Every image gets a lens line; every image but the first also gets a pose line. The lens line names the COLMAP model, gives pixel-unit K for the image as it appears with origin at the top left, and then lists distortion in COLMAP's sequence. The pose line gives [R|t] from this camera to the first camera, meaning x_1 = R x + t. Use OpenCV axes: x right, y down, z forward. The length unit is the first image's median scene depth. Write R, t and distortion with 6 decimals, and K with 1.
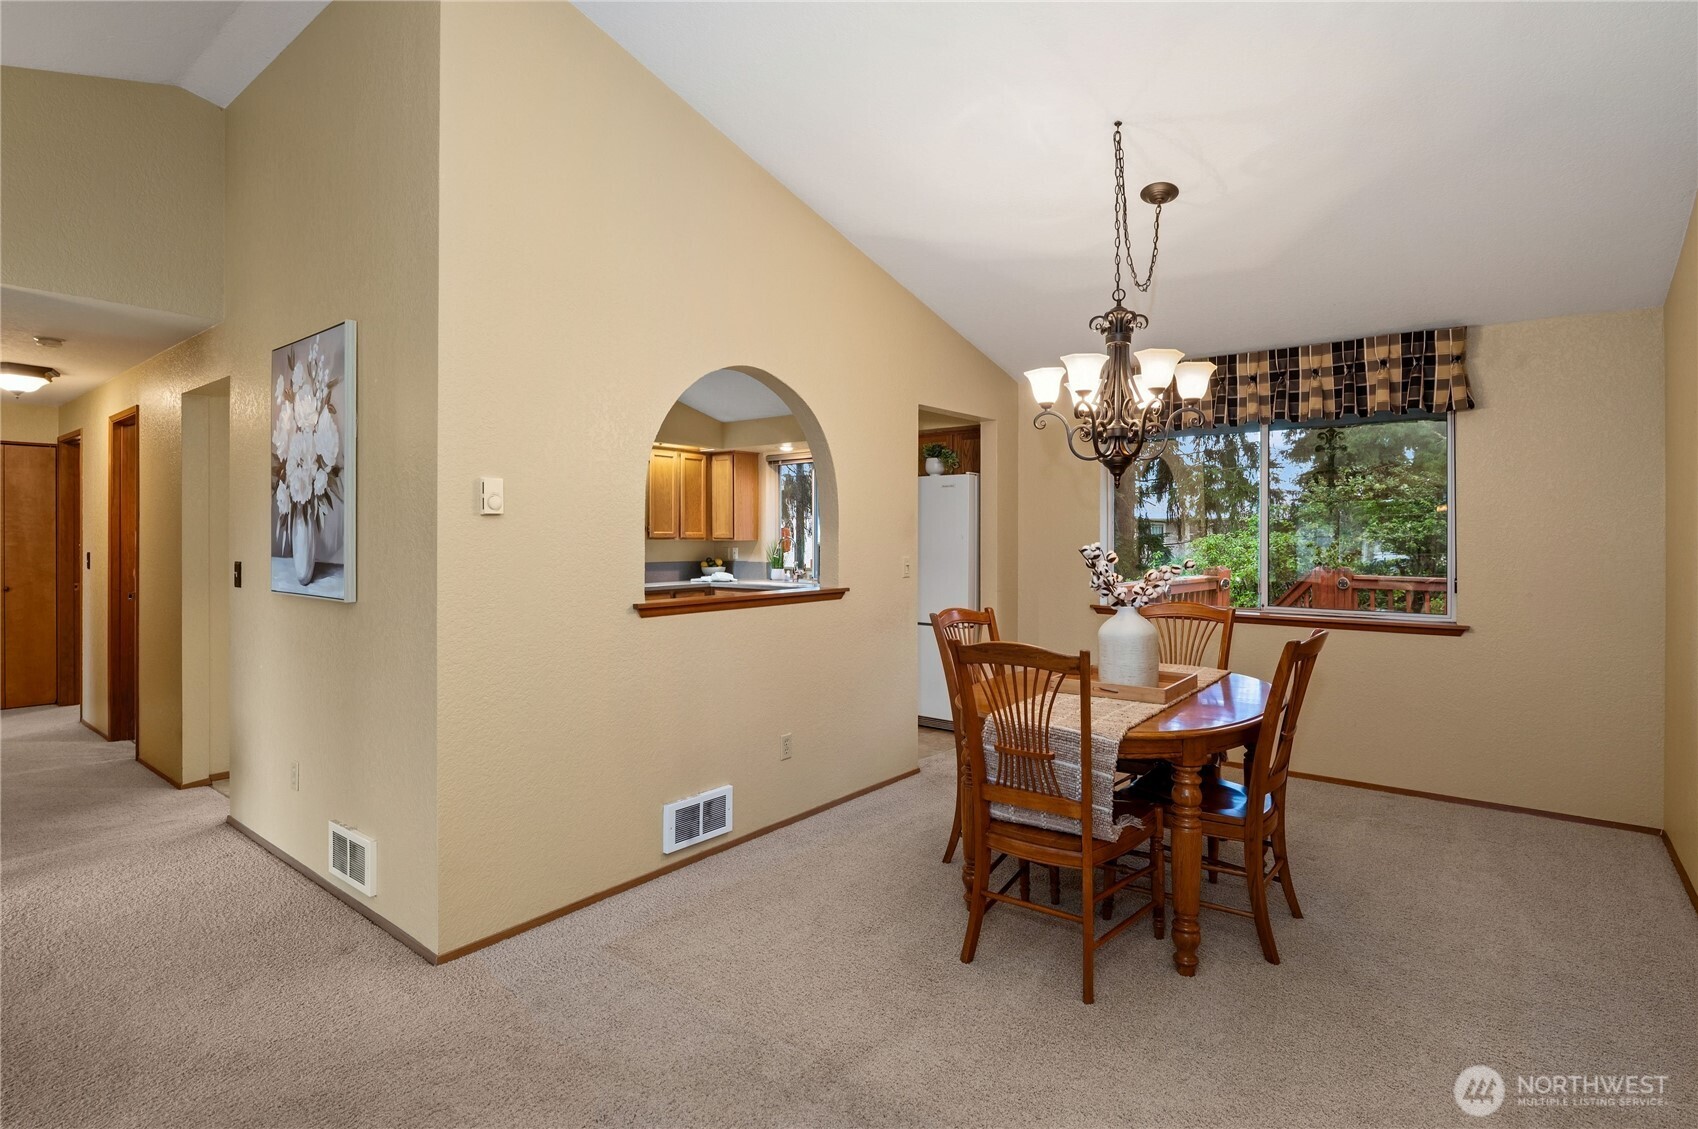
lens RADIAL K [[847.3, 0, 830.2], [0, 847.3, 534.5], [0, 0, 1]] dist [-0.001390, -0.001255]
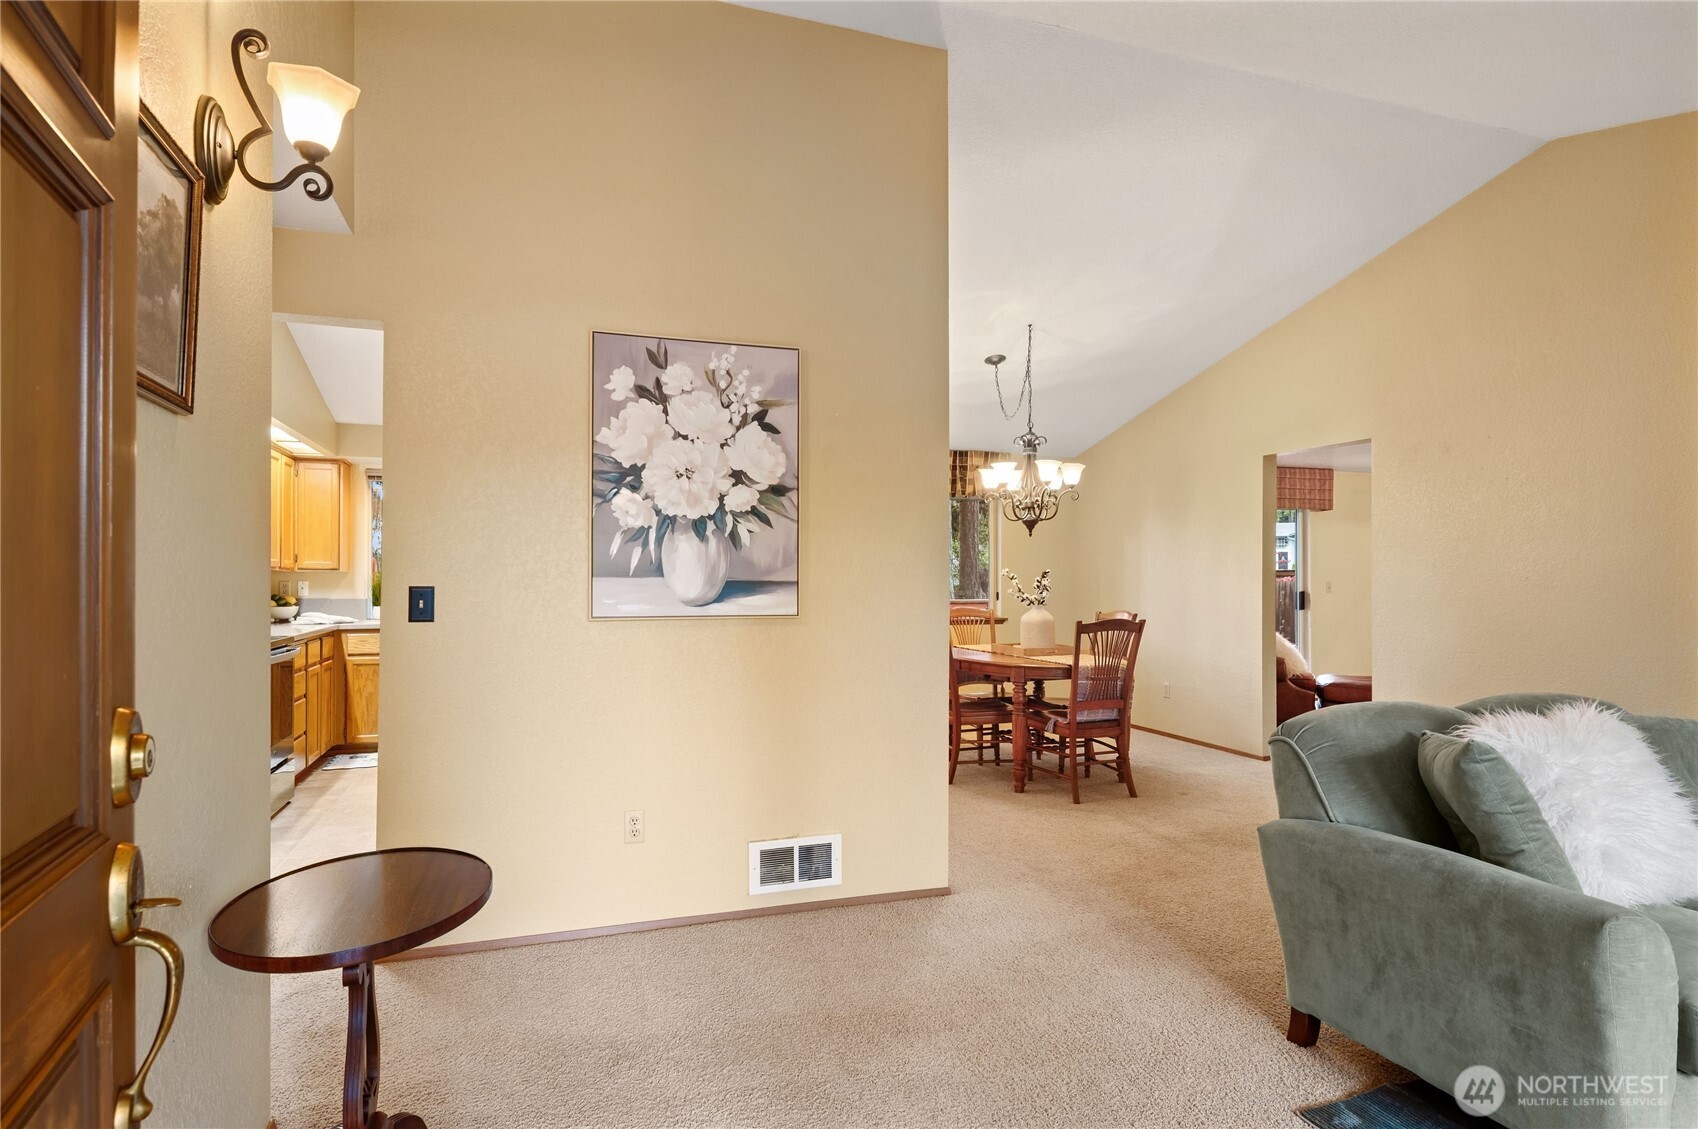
lens RADIAL K [[910.5, 0, 853.3], [0, 910.5, 577.3], [0, 0, 1]] dist [0.000165, -0.000048]
pose [[0.525135, 0.002307, 0.851016, -1.159768], [-0.002208, 0.999997, -0.001349, 0.024589], [-0.851016, -0.001171, 0.525138, 0.275461]]
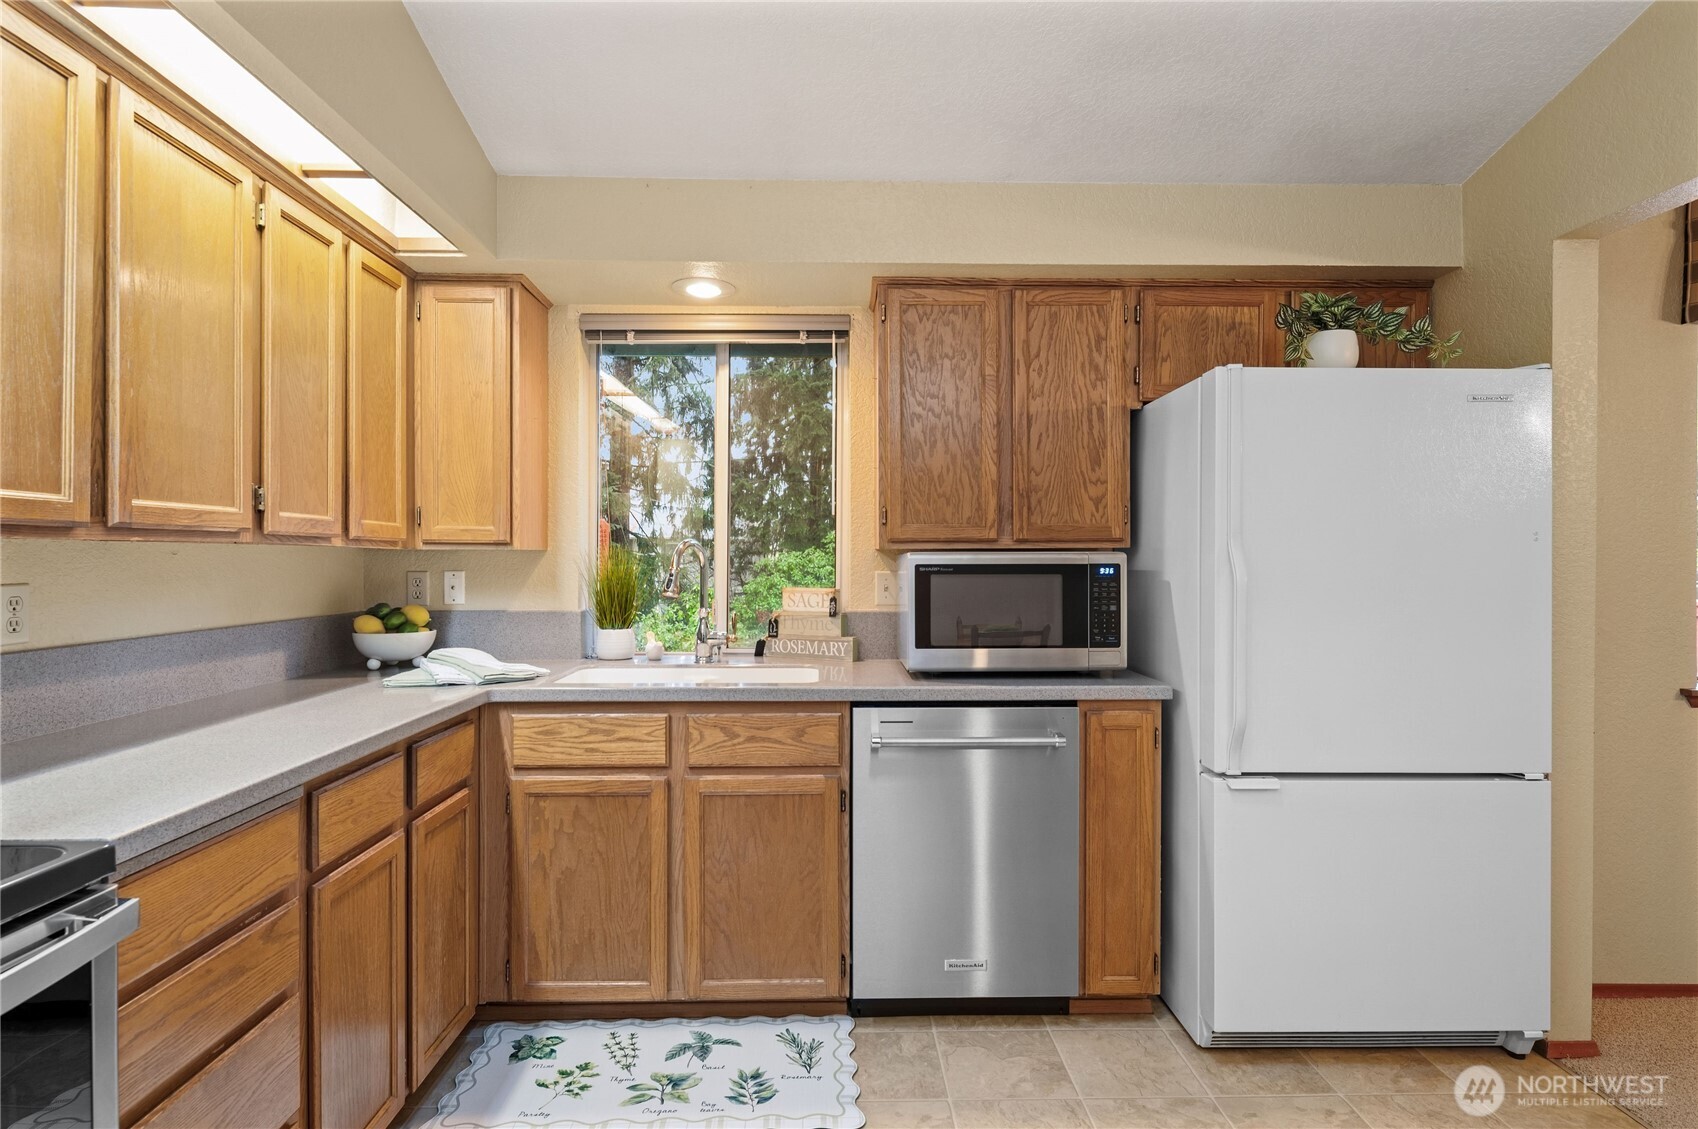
lens RADIAL K [[905.7, 0, 846.5], [0, 905.7, 561.3], [0, 0, 1]] dist [0.005039, -0.000501]
pose [[0.757960, -0.001534, 0.652300, -0.482441], [-0.002805, 0.999980, 0.005610, 0.018160], [-0.652295, -0.006082, 0.757940, 1.280435]]
